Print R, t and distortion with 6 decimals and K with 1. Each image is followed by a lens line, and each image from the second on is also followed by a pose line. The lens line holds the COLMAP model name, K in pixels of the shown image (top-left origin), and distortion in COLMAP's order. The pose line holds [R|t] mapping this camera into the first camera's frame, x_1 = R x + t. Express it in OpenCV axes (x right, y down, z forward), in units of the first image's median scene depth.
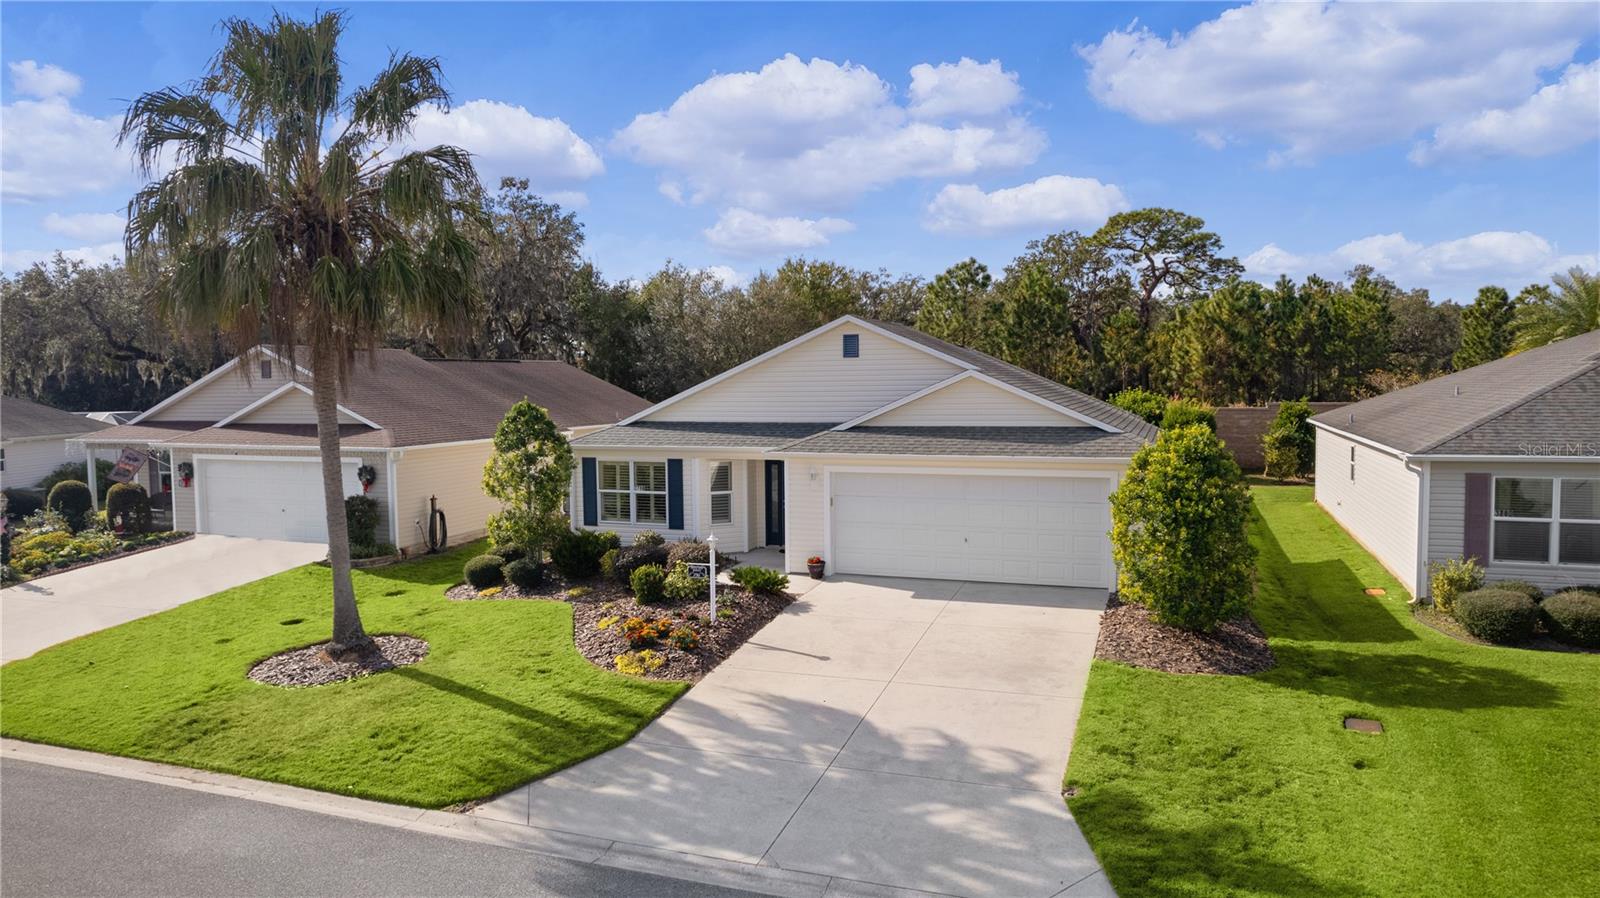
lens RADIAL K [[1026.8, 0, 797.9], [0, 1026.8, 441.6], [0, 0, 1]] dist [-0.071316, 0.057894]
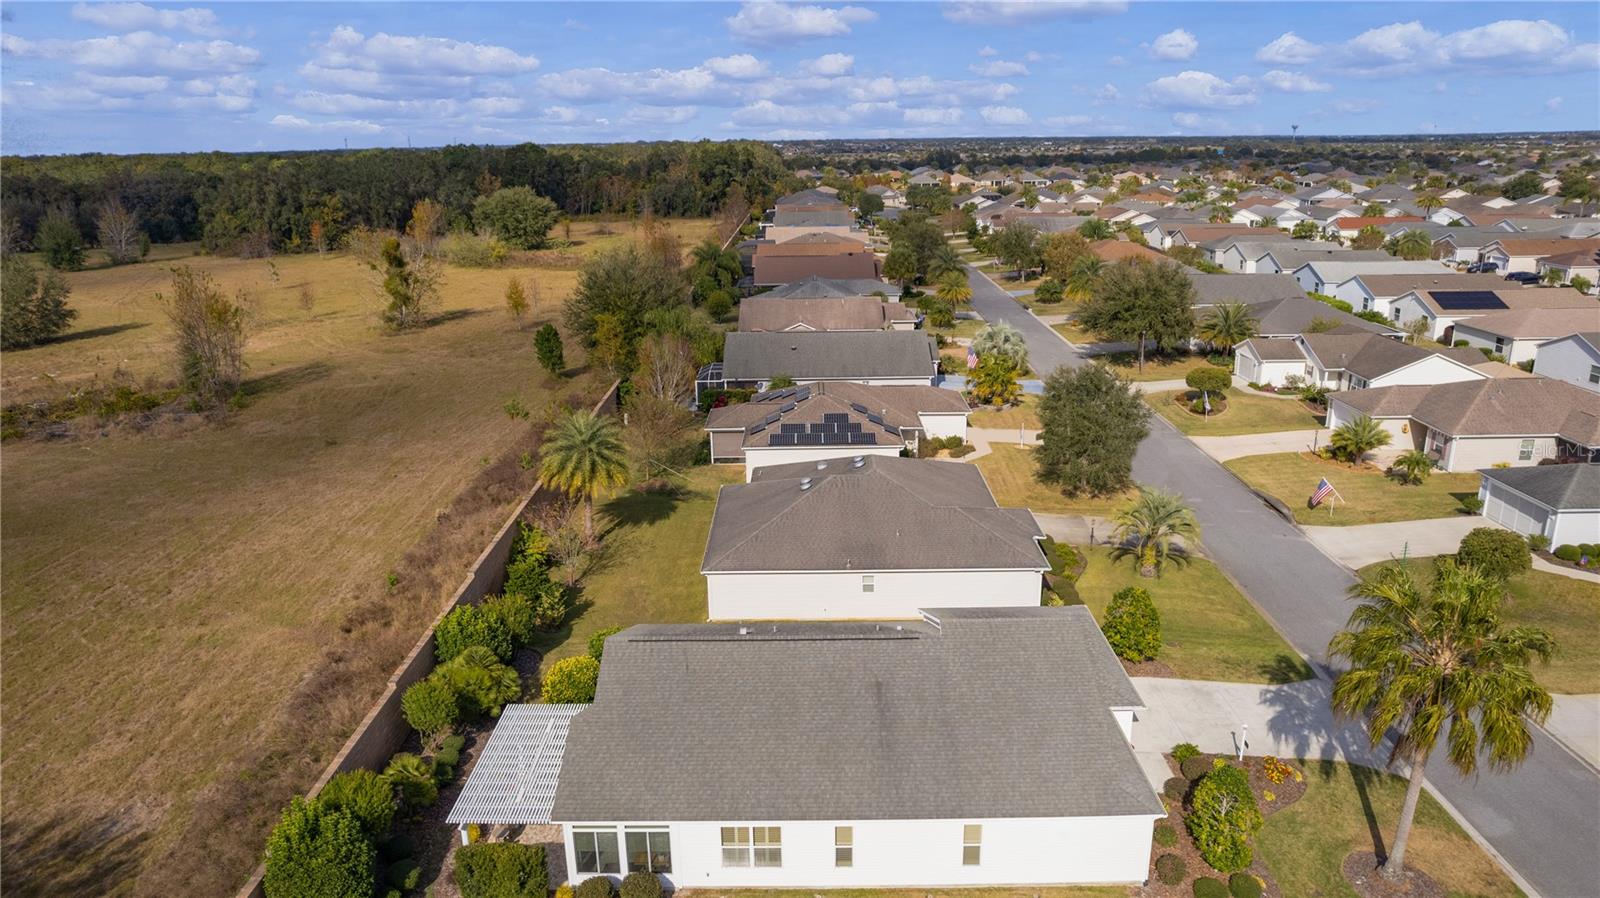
lens RADIAL K [[1026.8, 0, 797.9], [0, 1026.8, 441.6], [0, 0, 1]] dist [-0.071316, 0.057894]
pose [[-0.338878, -0.248809, 0.907334, -1.217877], [0.085748, 0.952216, 0.293142, -0.928102], [-0.936915, 0.177142, -0.301350, 1.921170]]
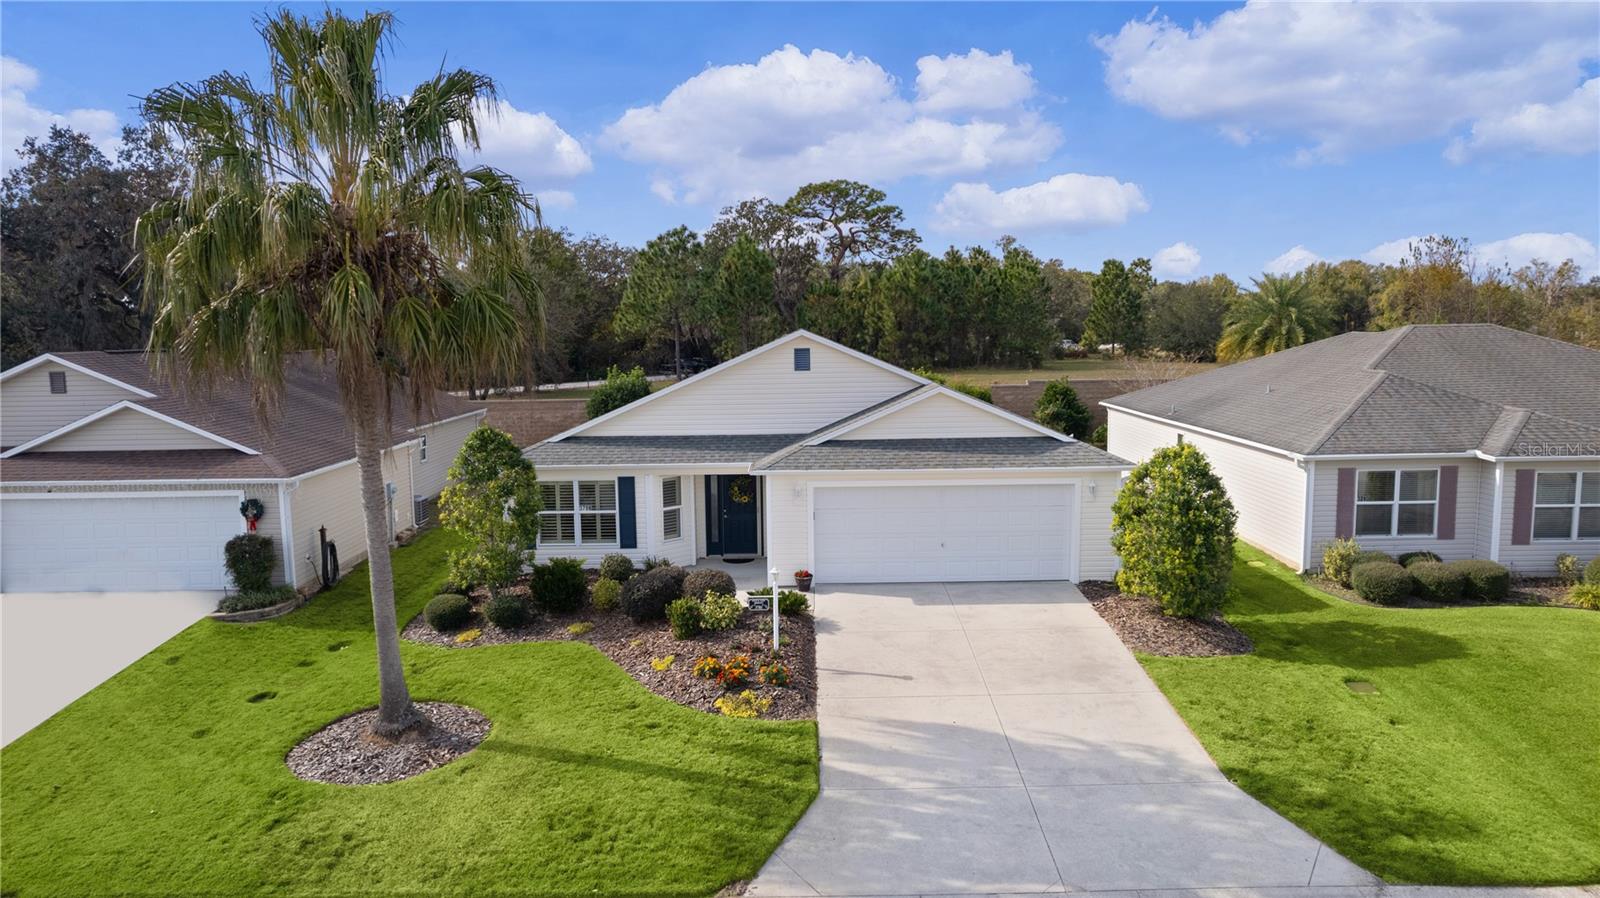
lens RADIAL K [[1026.8, 0, 797.9], [0, 1026.8, 441.6], [0, 0, 1]] dist [-0.071316, 0.057894]
pose [[0.940500, -0.040426, 0.337380, -0.321922], [0.024918, 0.998430, 0.050175, -0.067042], [-0.338878, -0.038783, 0.940031, 0.036444]]
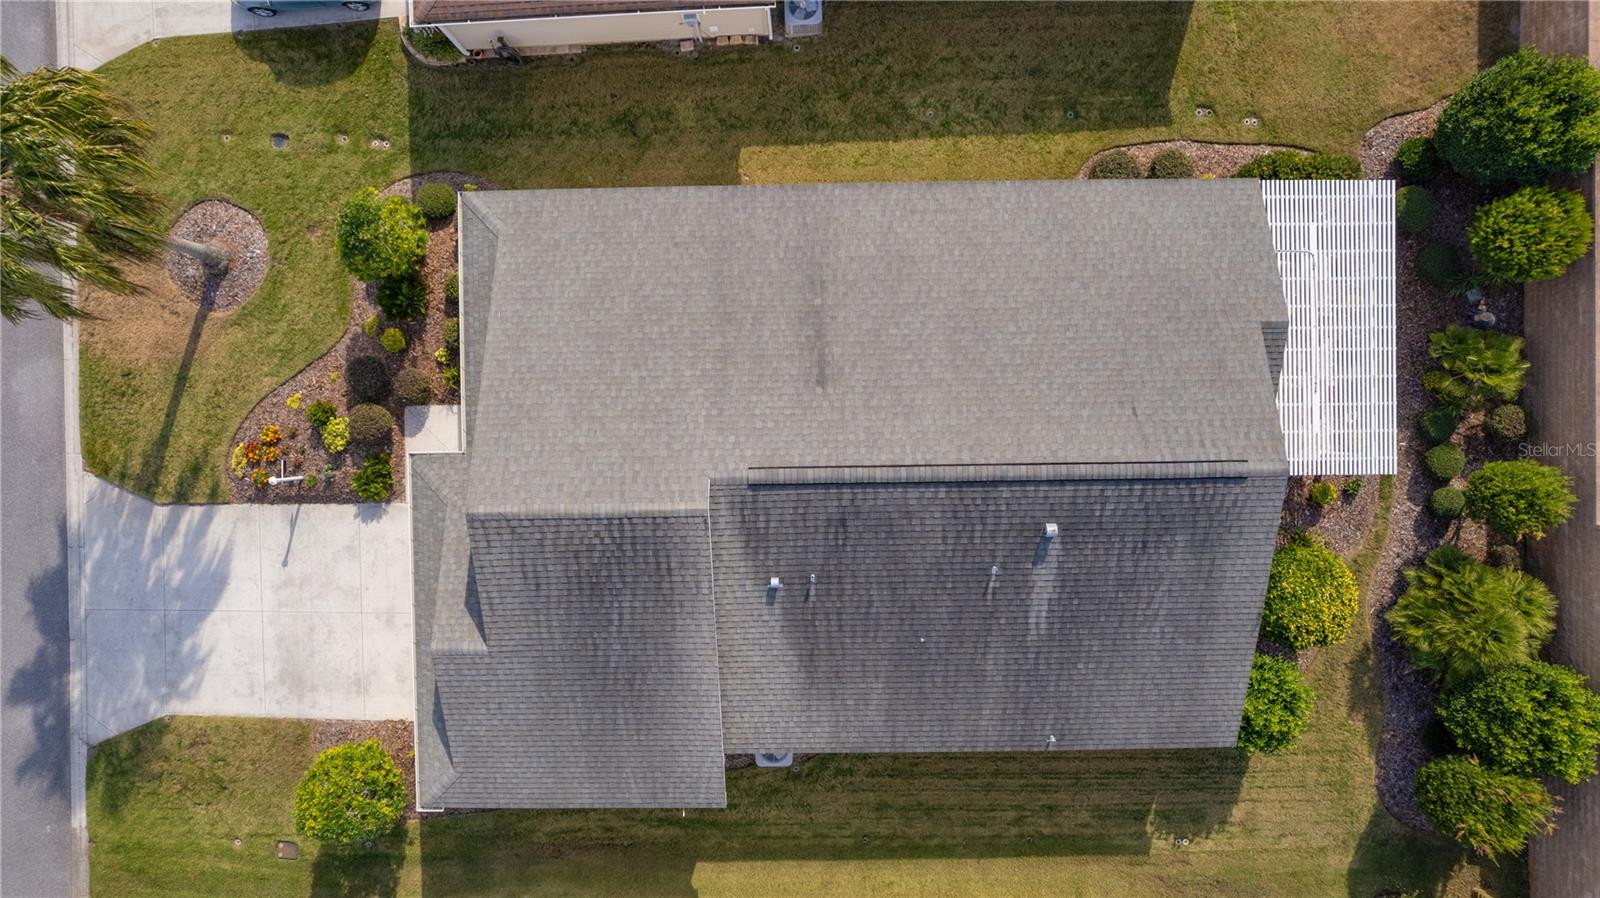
lens RADIAL K [[1026.8, 0, 797.9], [0, 1026.8, 441.6], [0, 0, 1]] dist [-0.071316, 0.057894]
pose [[0.361037, 0.932486, 0.011043, 0.092113], [-0.051660, 0.008176, 0.998631, -1.085511], [0.931120, -0.361113, 0.051124, 1.311813]]
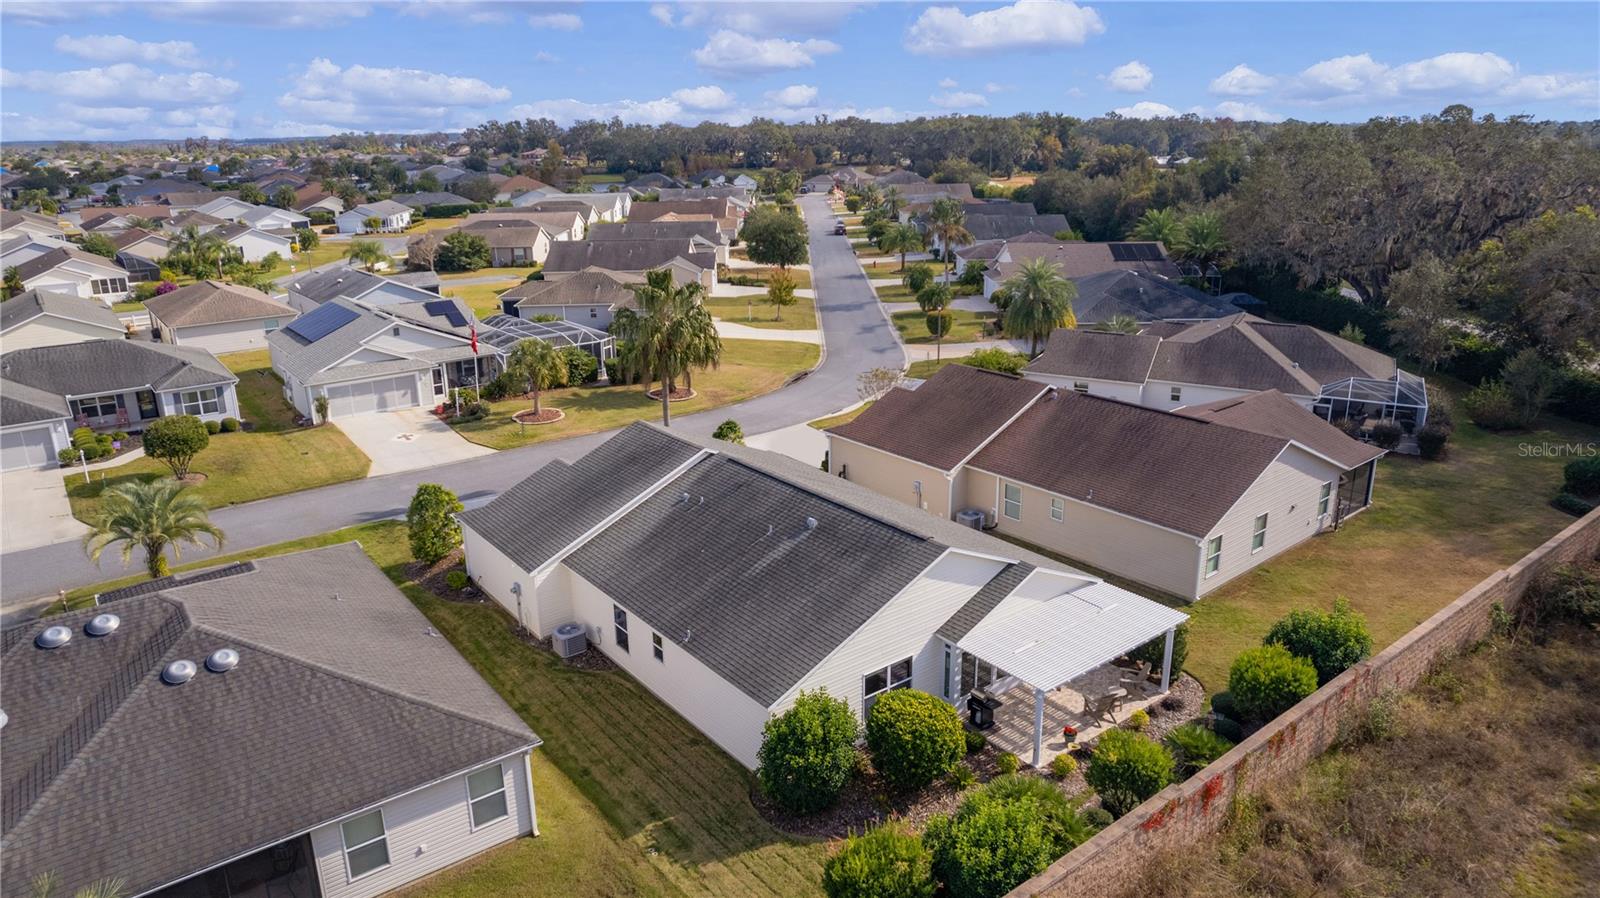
lens RADIAL K [[1026.8, 0, 797.9], [0, 1026.8, 441.6], [0, 0, 1]] dist [-0.071316, 0.057894]
pose [[-0.532164, 0.267063, -0.803417, 1.412952], [-0.038698, 0.940281, 0.338191, -0.740993], [0.845756, 0.211064, -0.490049, 2.221249]]
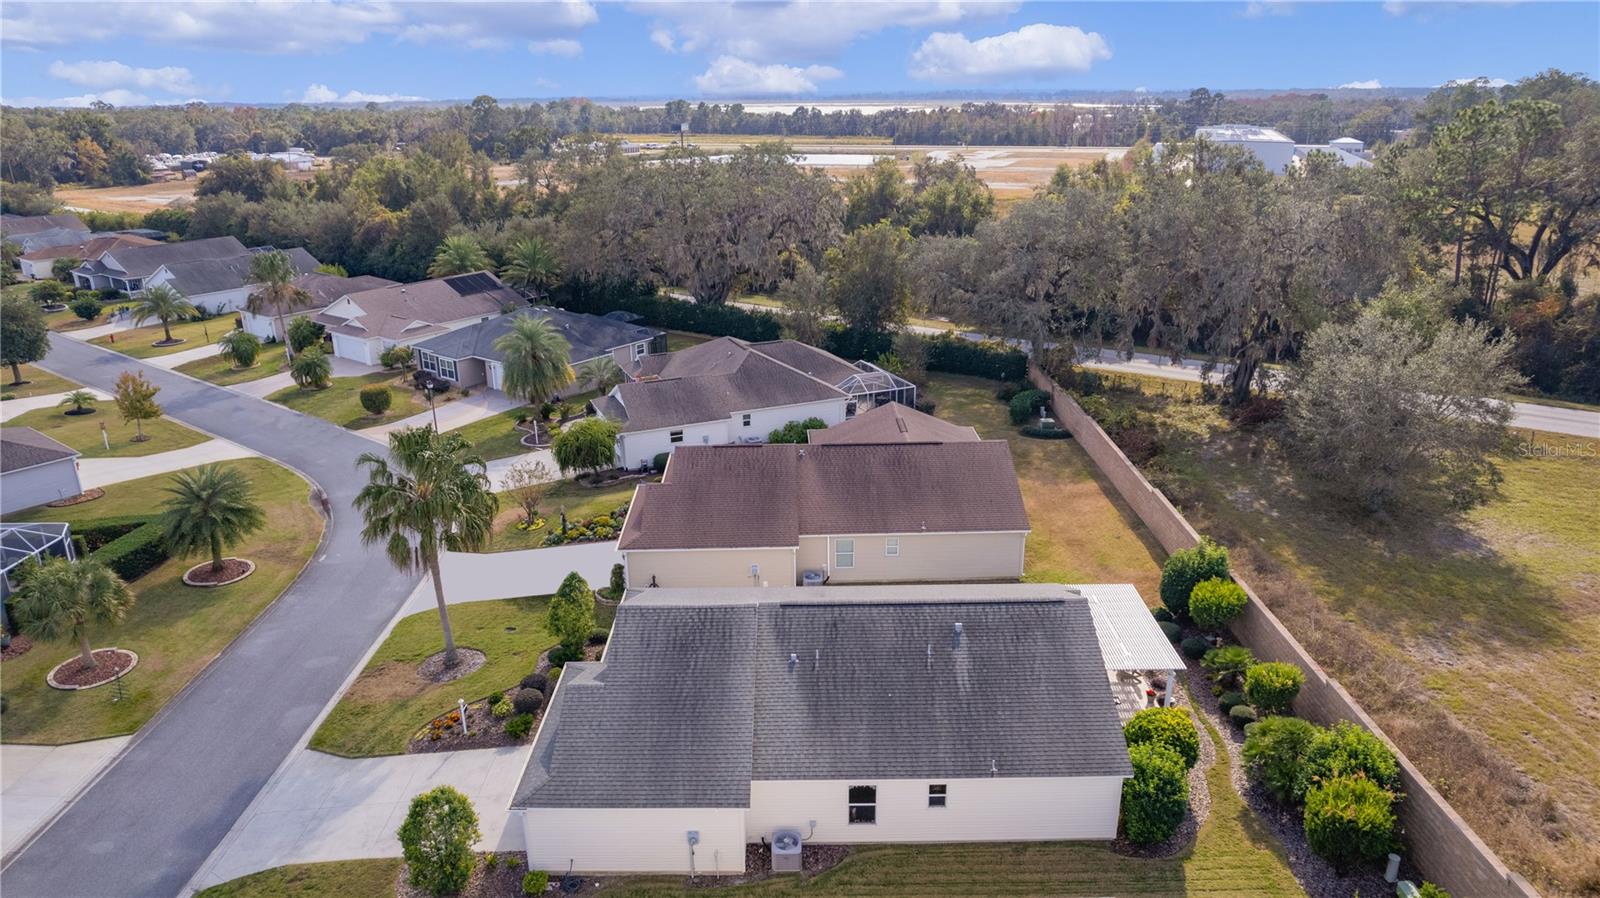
lens RADIAL K [[1026.8, 0, 797.9], [0, 1026.8, 441.6], [0, 0, 1]] dist [-0.071316, 0.057894]
pose [[0.344850, 0.312686, -0.885046, 1.514567], [-0.055644, 0.948036, 0.313259, -0.910922], [0.937007, -0.058780, 0.344329, 0.775692]]
